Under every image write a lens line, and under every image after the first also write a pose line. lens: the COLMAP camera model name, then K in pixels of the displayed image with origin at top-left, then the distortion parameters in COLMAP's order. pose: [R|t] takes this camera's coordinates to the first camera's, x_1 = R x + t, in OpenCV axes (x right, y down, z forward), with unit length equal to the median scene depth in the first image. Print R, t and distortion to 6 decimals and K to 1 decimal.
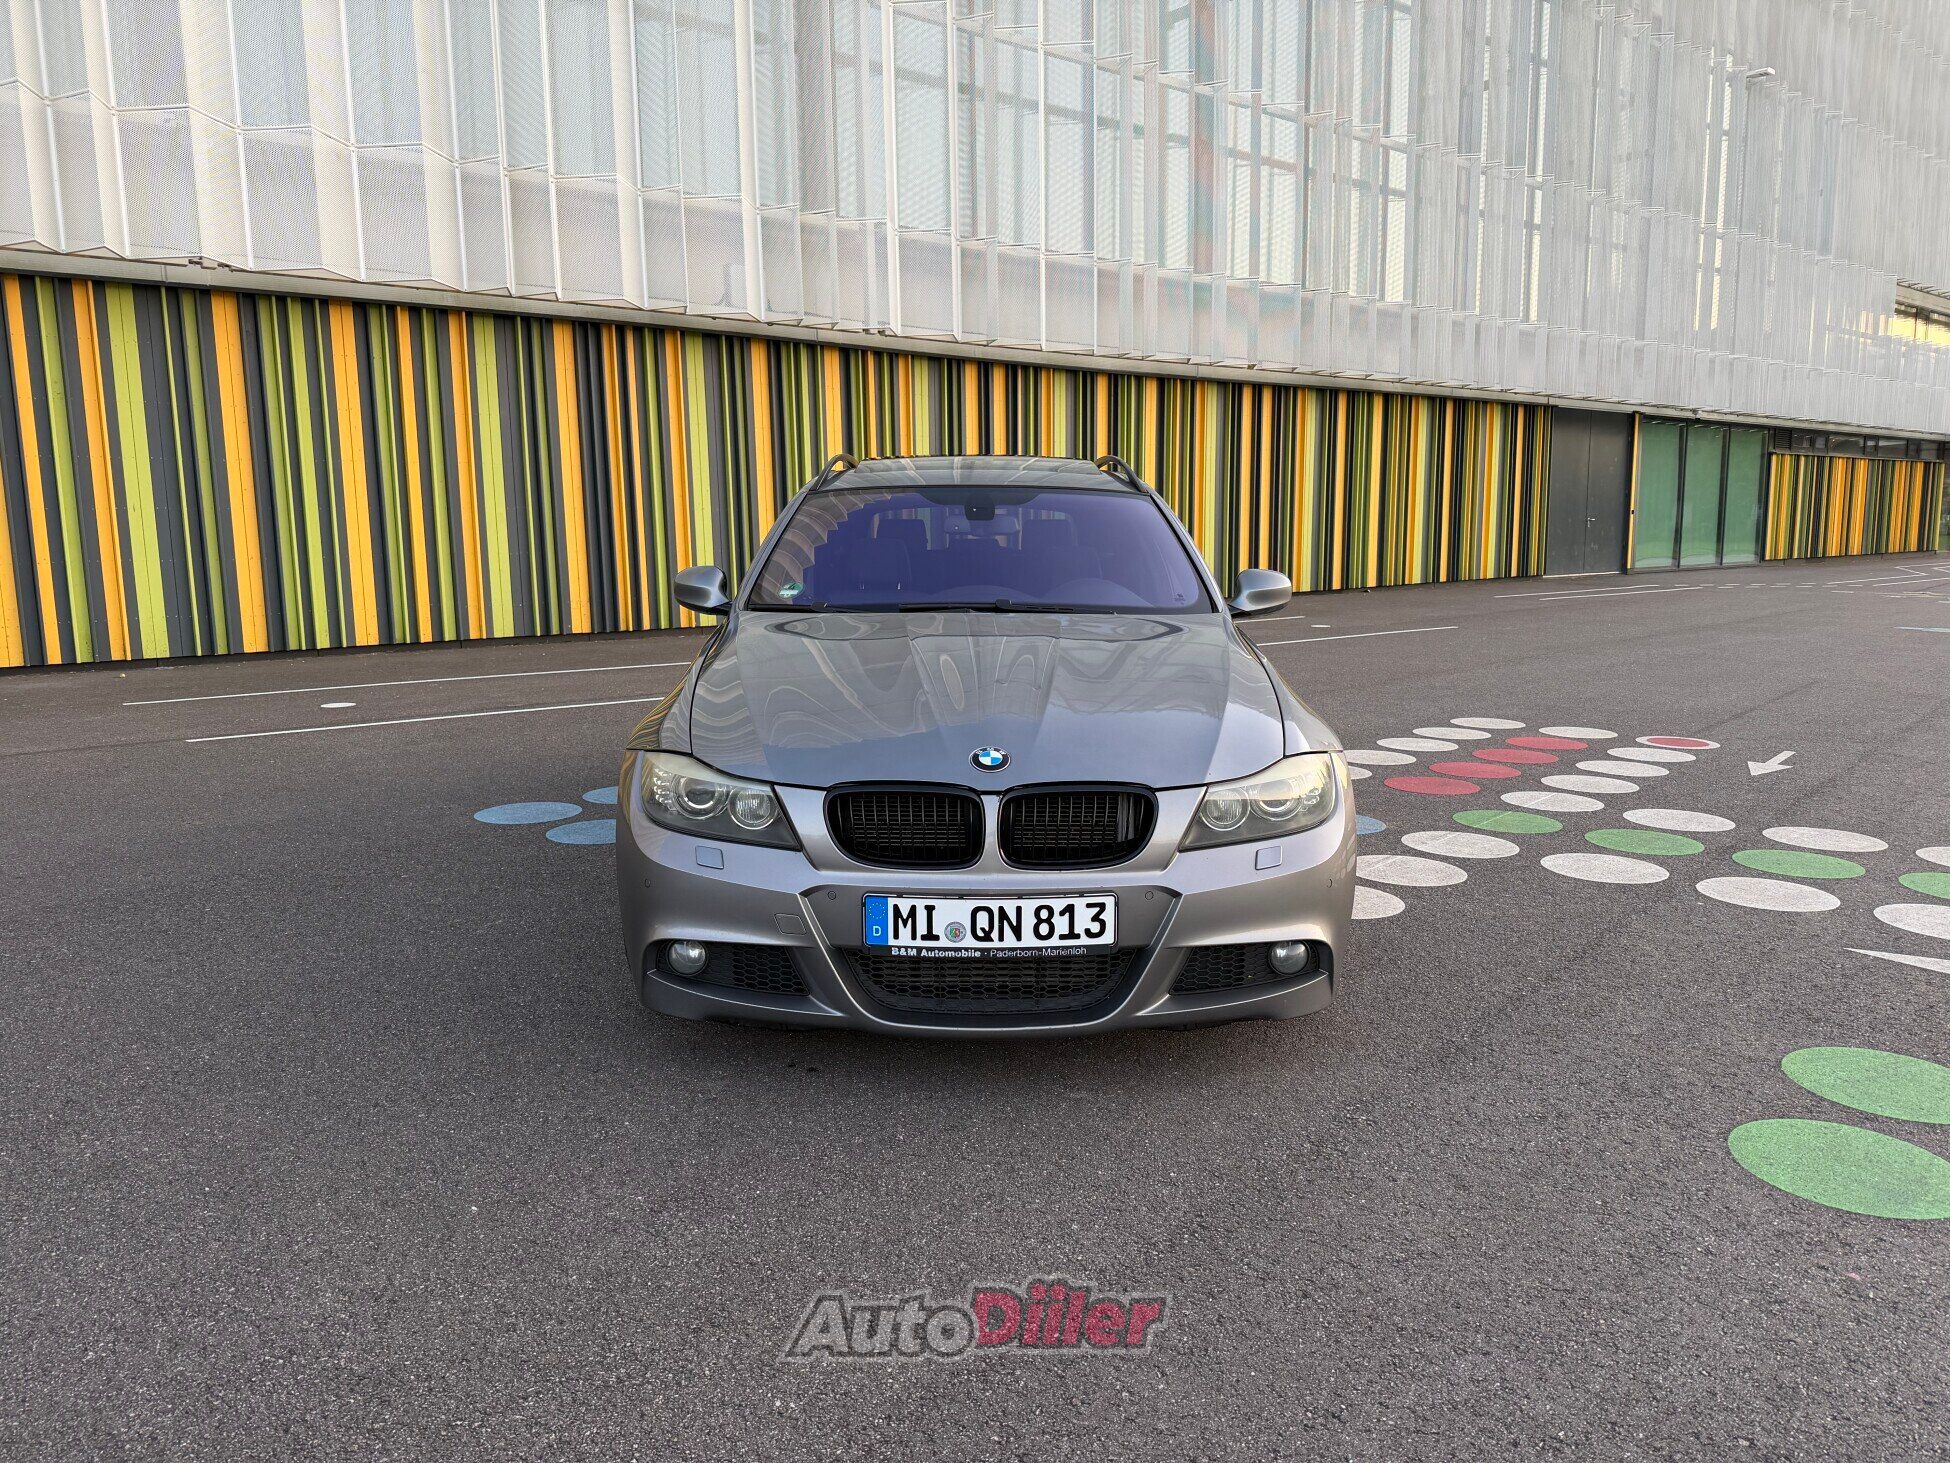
lens RADIAL K [[1414.2, 0, 1083.5], [0, 1414.2, 733.8], [0, 0, 1]] dist [0.131407, -0.192583]
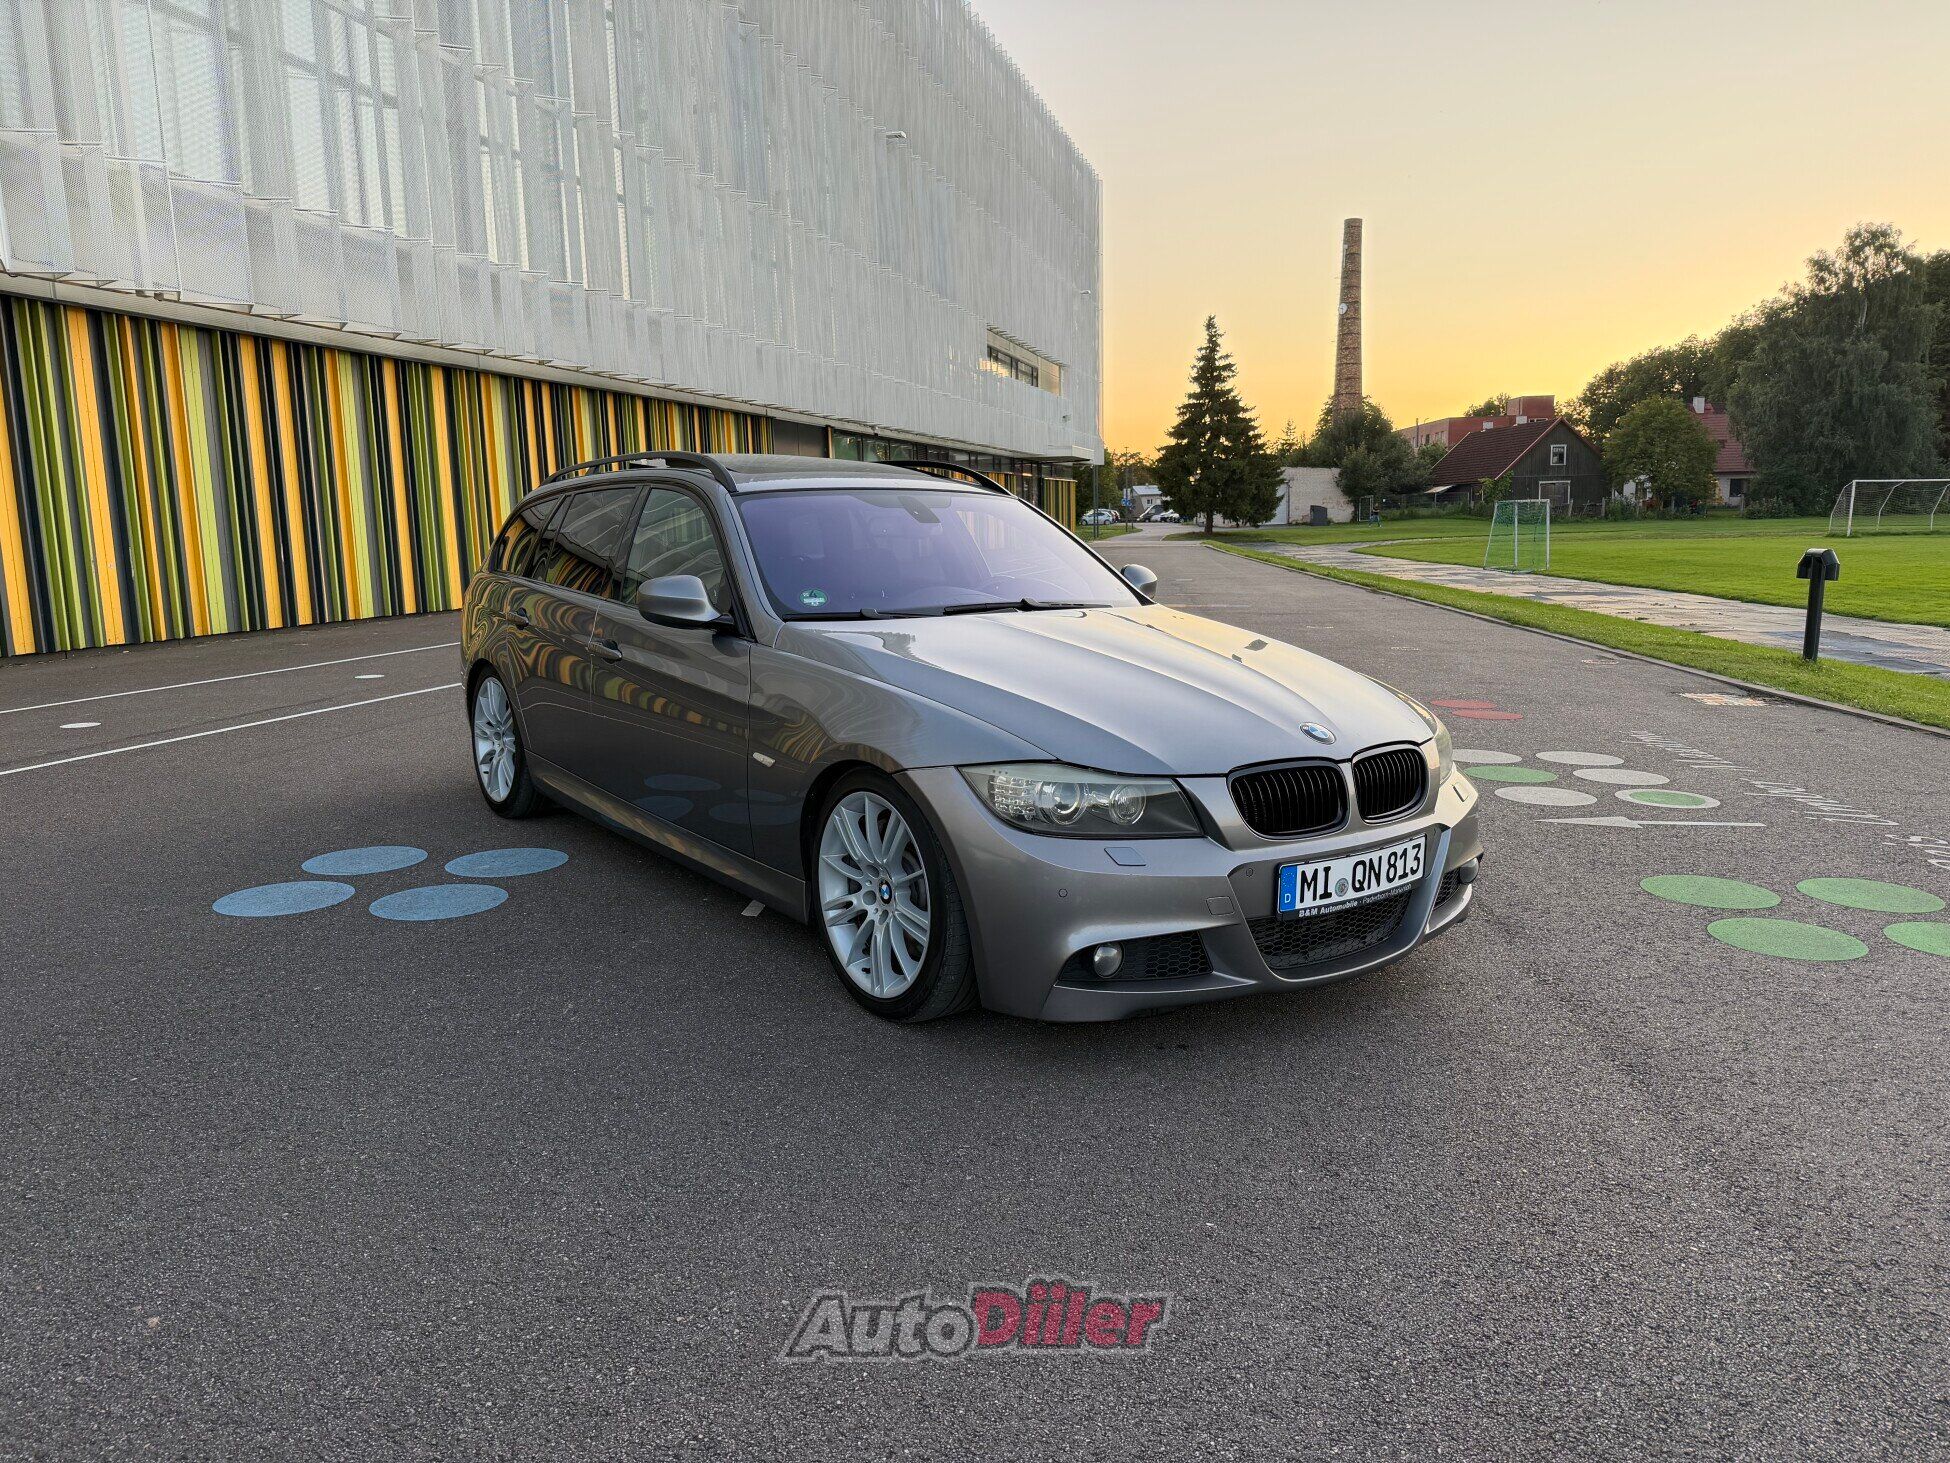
lens RADIAL K [[1387.4, 0, 980.3], [0, 1387.4, 734.1], [0, 0, 1]] dist [0.003071, -0.006725]
pose [[0.805178, -0.092768, 0.585732, -0.944112], [0.090131, 0.995358, 0.033746, -0.042853], [-0.586144, 0.025621, 0.809802, 0.276750]]
